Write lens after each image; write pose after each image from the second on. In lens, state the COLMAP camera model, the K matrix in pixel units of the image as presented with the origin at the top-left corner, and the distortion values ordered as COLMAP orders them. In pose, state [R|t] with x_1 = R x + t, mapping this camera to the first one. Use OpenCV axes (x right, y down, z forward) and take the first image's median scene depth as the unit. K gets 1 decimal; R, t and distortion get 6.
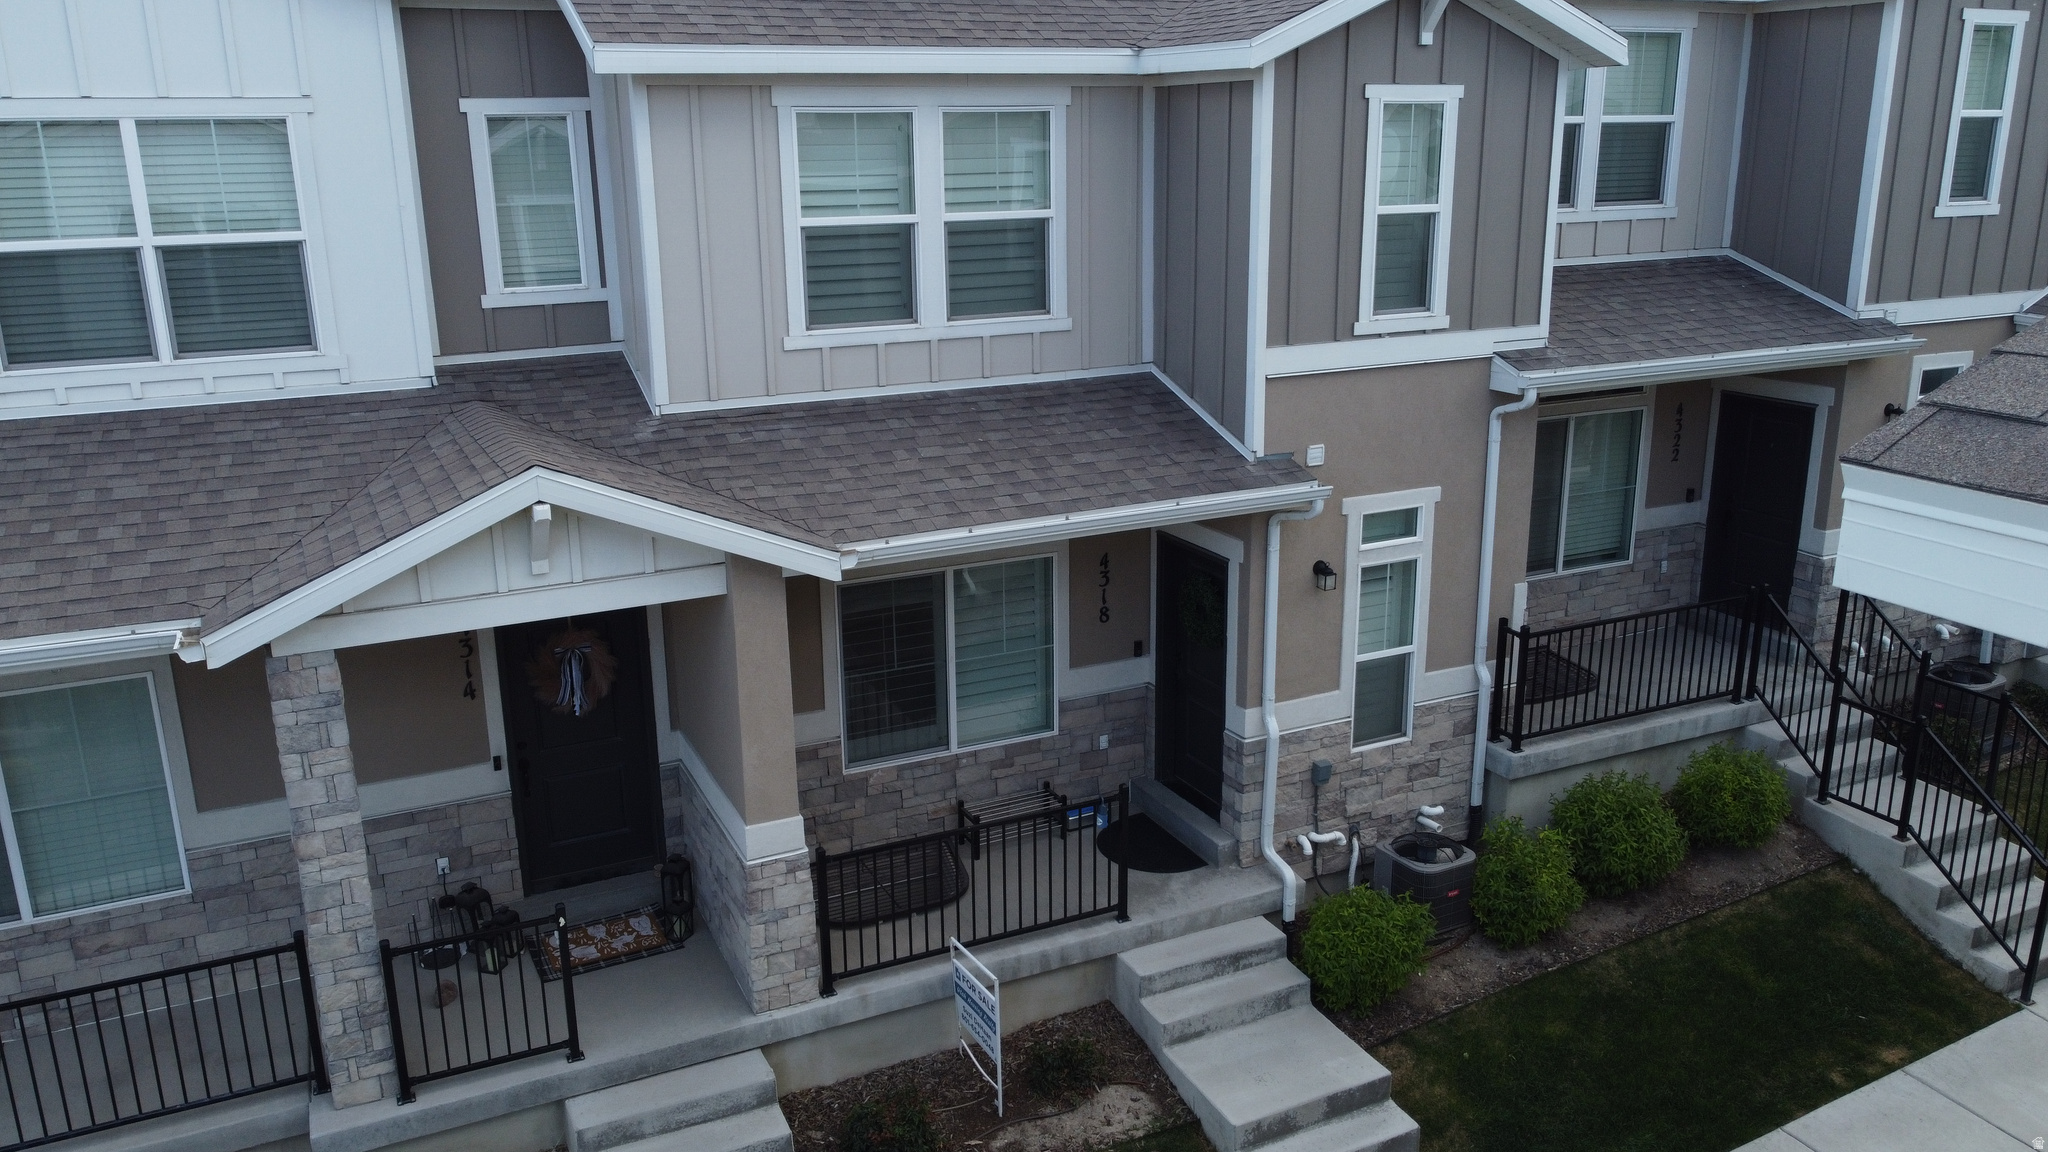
lens RADIAL K [[1550.1, 0, 1025.4], [0, 1550.1, 577.4], [0, 0, 1]] dist [-0.000932, -0.001356]
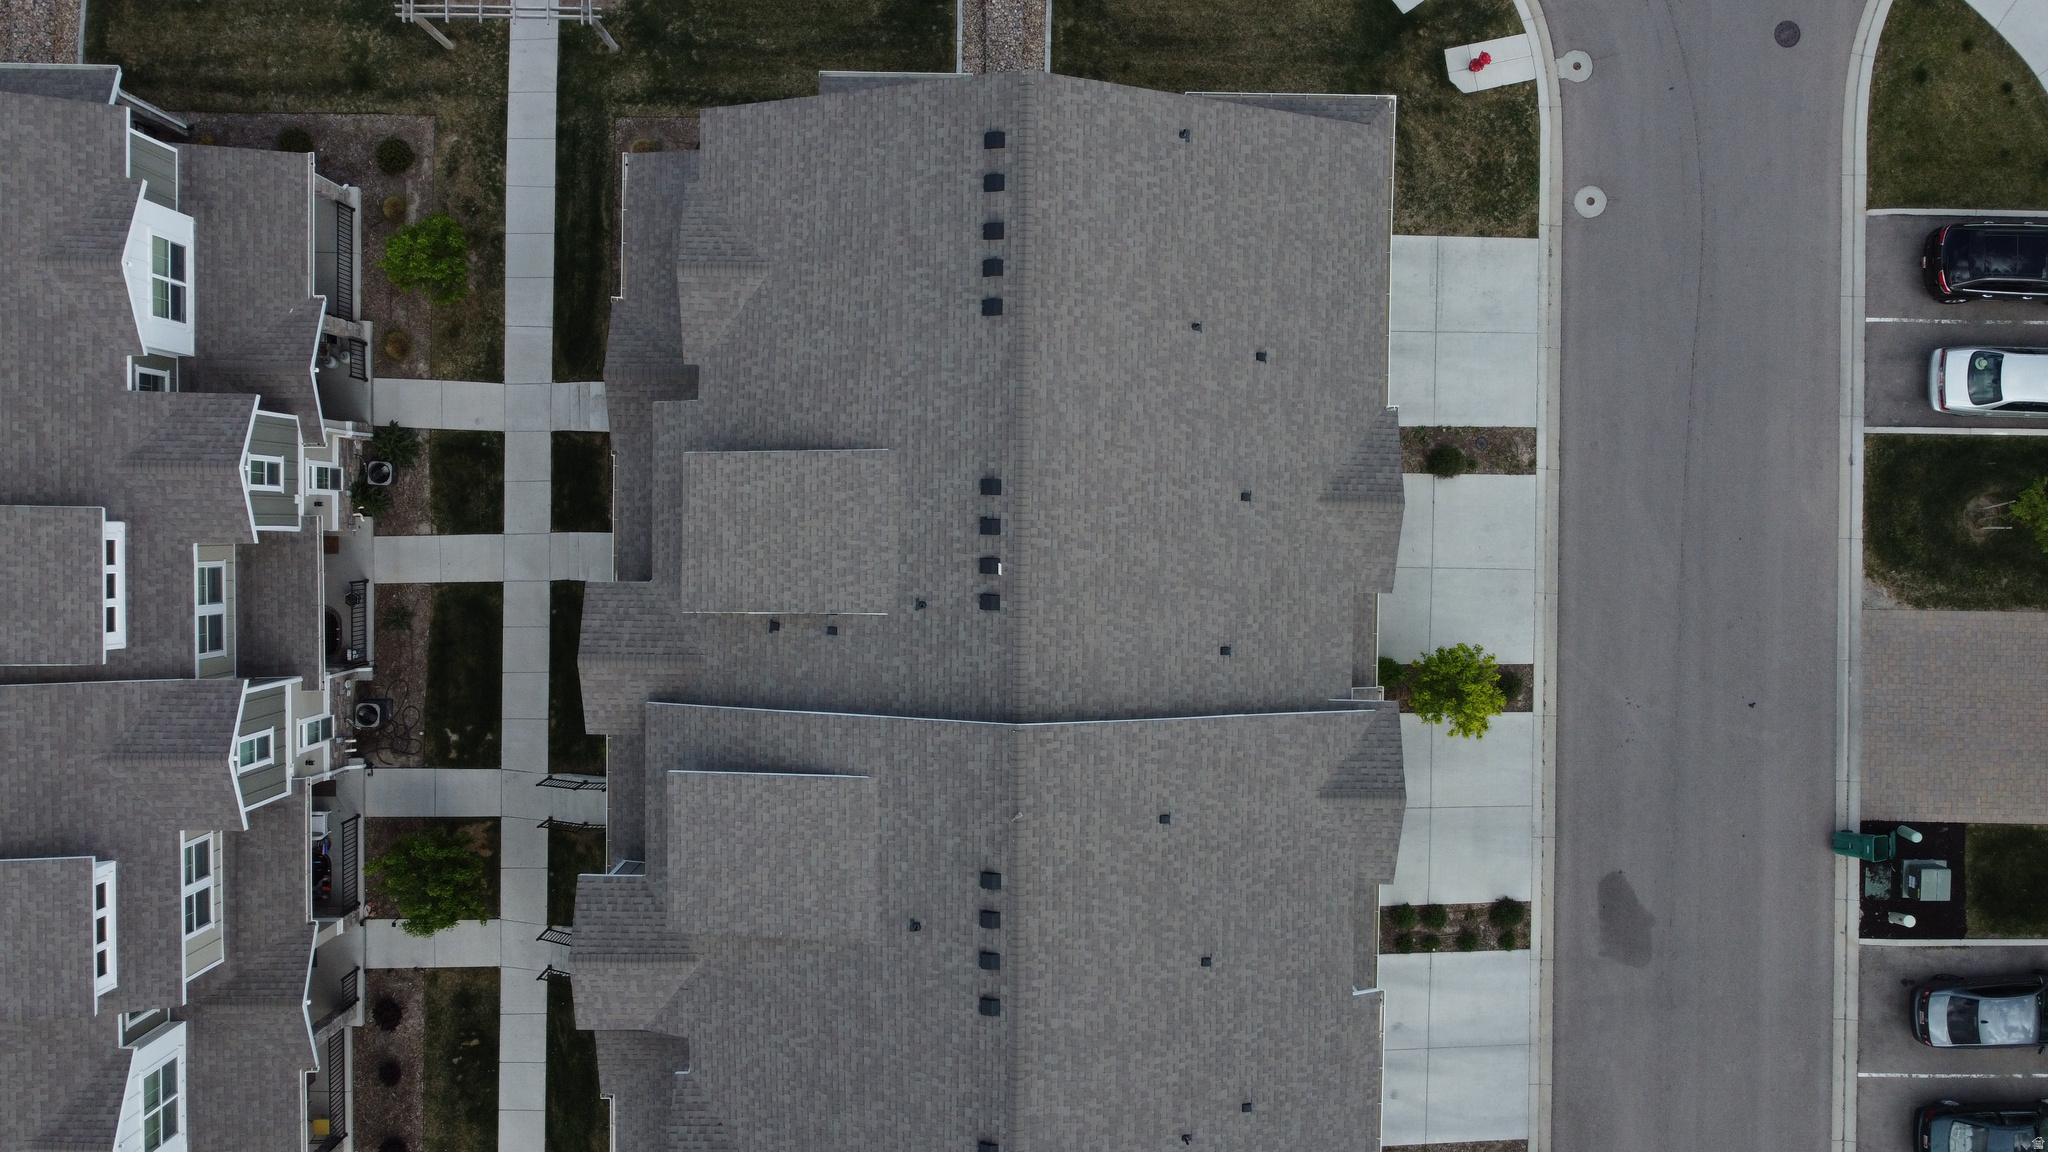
lens RADIAL K [[1550.1, 0, 1017.4], [0, 1550.1, 570.8], [0, 0, 1]] dist [-0.000932, -0.001356]
pose [[-0.443559, 0.895663, 0.032290, -0.344512], [-0.258701, -0.162445, 0.952200, -3.262739], [0.858096, 0.414004, 0.303763, 0.665049]]
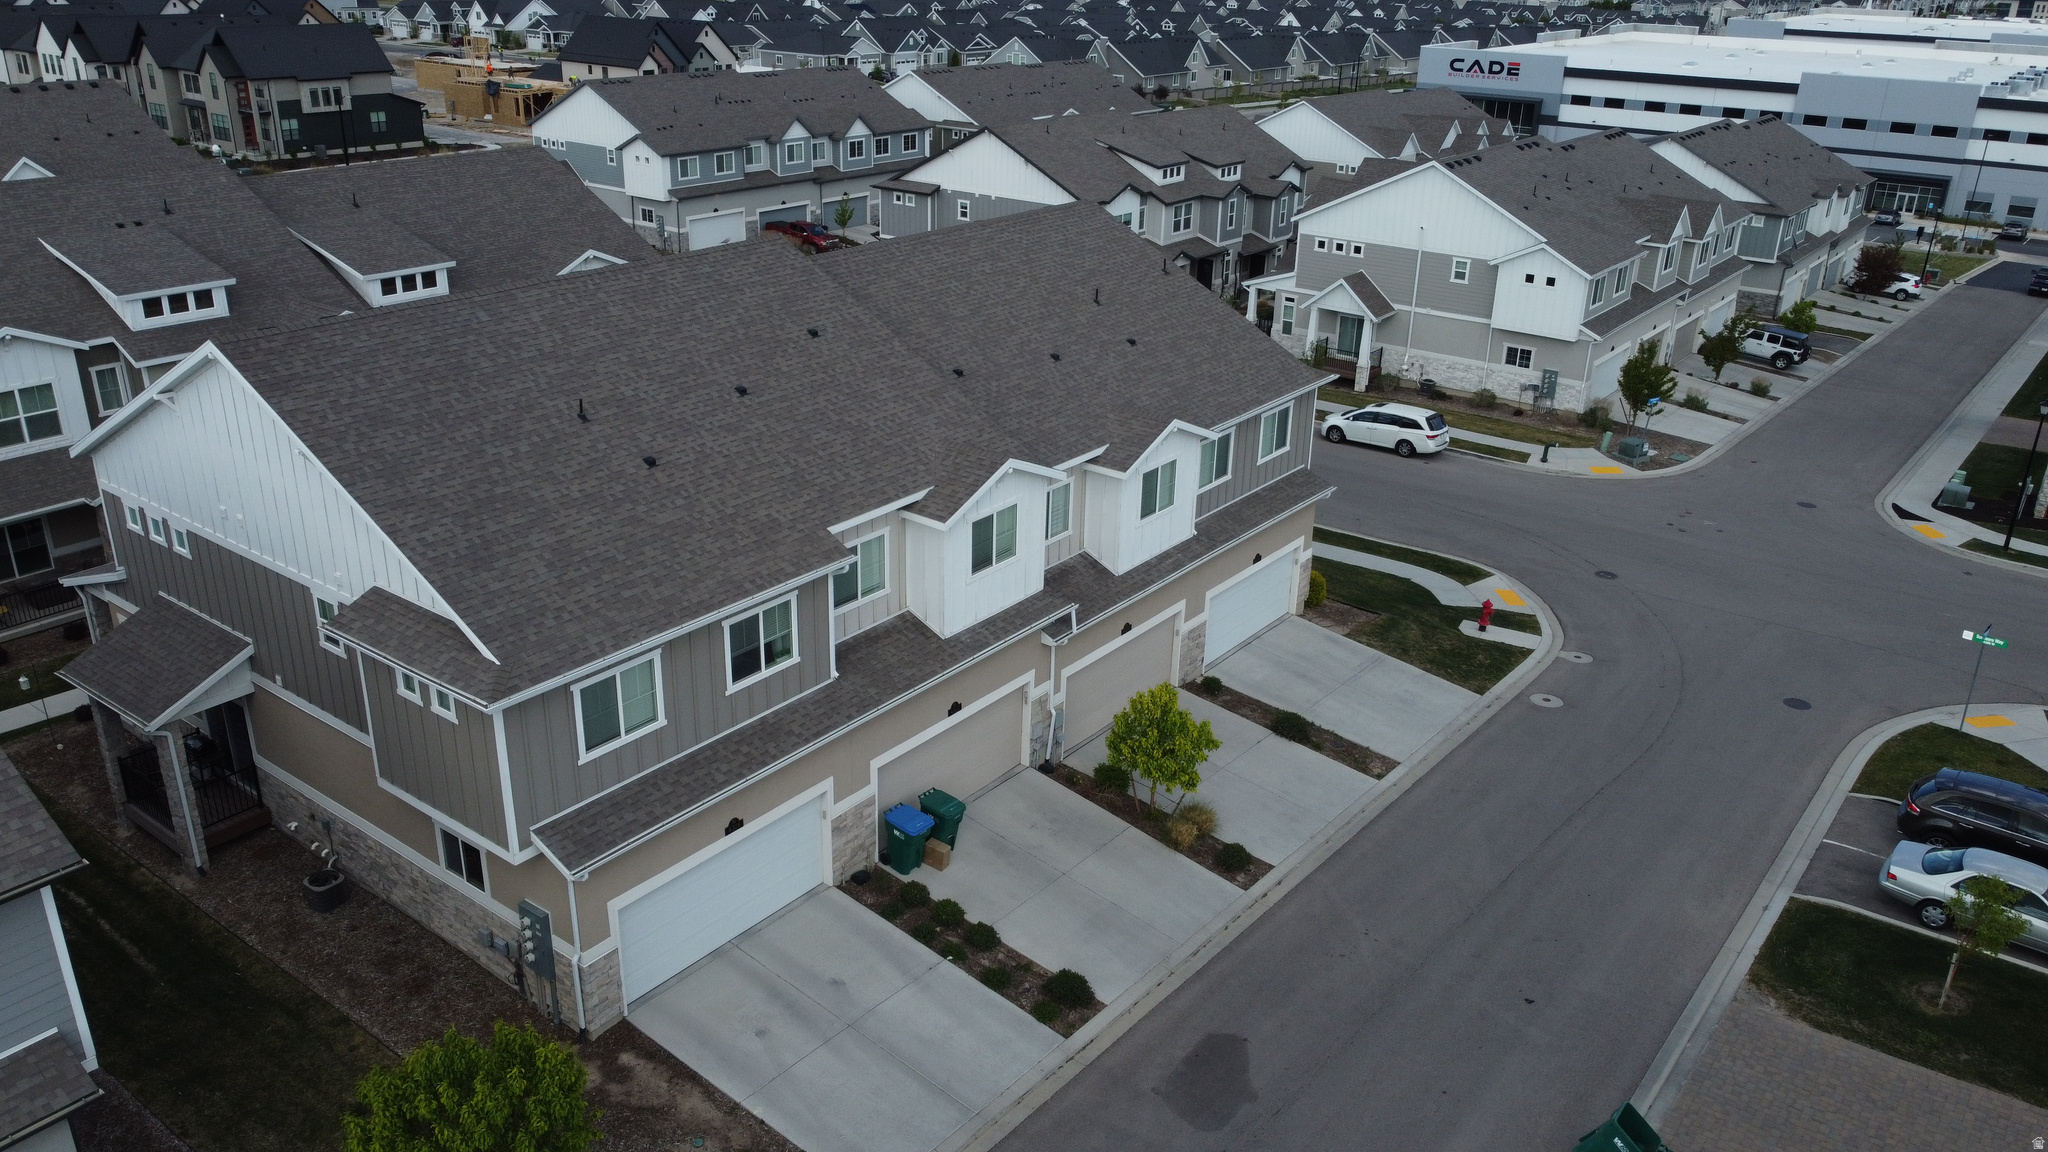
lens RADIAL K [[1550.1, 0, 1022.8], [0, 1550.1, 564.9], [0, 0, 1]] dist [-0.000932, -0.001356]
pose [[-0.891095, 0.168085, -0.421541, 0.947278], [-0.133994, 0.790018, 0.598261, -2.292013], [0.433584, 0.589592, -0.681459, 4.242524]]
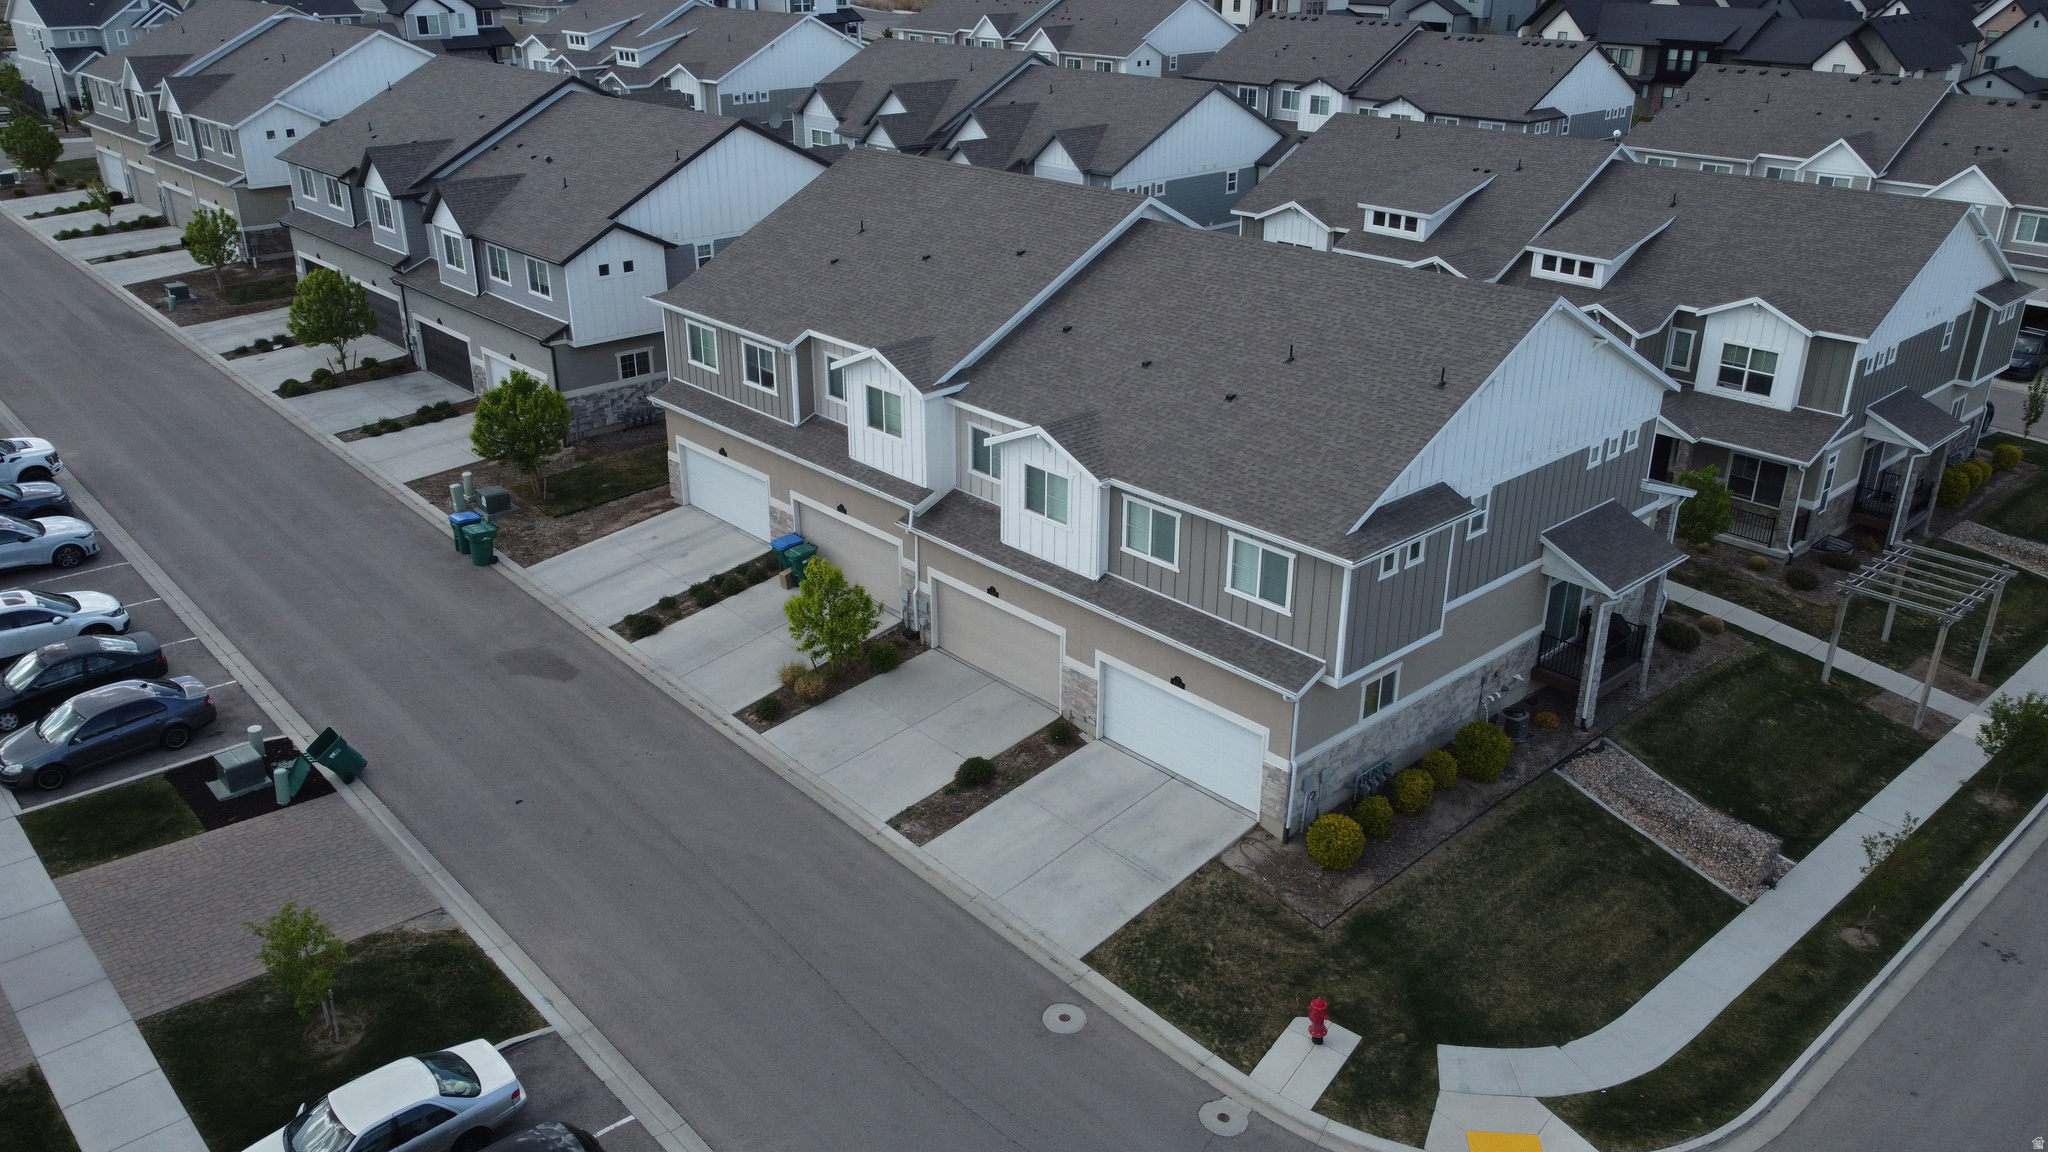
lens RADIAL K [[1550.1, 0, 1012.6], [0, 1550.1, 566.1], [0, 0, 1]] dist [-0.000932, -0.001356]
pose [[-0.289492, -0.362749, 0.885780, -3.524453], [0.266652, 0.858209, 0.438606, -1.848757], [-0.919288, 0.363168, -0.151717, 2.716373]]
